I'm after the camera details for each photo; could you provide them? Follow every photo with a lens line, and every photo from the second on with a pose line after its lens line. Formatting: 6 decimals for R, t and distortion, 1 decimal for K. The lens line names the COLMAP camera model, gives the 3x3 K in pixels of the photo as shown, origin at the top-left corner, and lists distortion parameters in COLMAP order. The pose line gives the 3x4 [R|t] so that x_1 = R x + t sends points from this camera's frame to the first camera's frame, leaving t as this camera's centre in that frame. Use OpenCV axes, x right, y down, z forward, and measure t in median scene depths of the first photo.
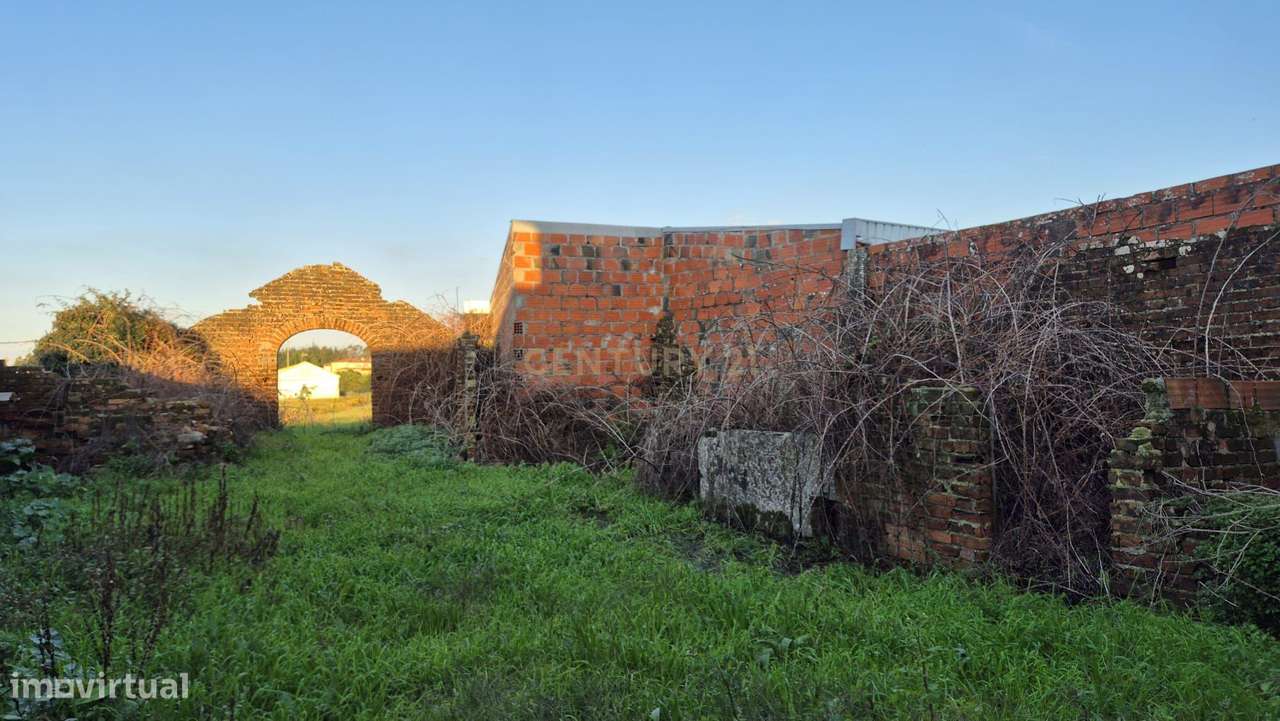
lens RADIAL K [[870.8, 0, 629.9], [0, 870.8, 362.6], [0, 0, 1]] dist [0.084105, -0.071639]
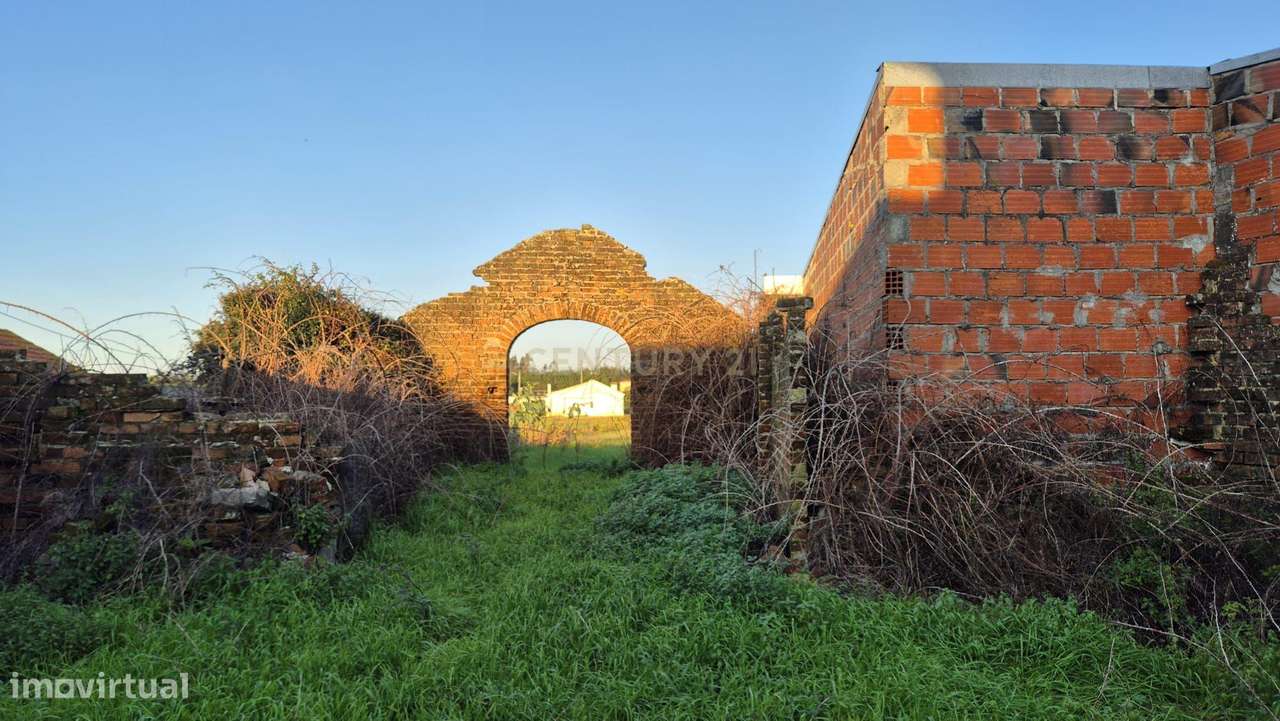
lens RADIAL K [[873.8, 0, 638.5], [0, 873.8, 363.8], [0, 0, 1]] dist [0.033890, -0.000410]
pose [[0.952873, 0.002401, -0.303360, -0.109927], [-0.009238, 0.999735, -0.021105, 0.016002], [0.303228, 0.022913, 0.952642, 0.470926]]
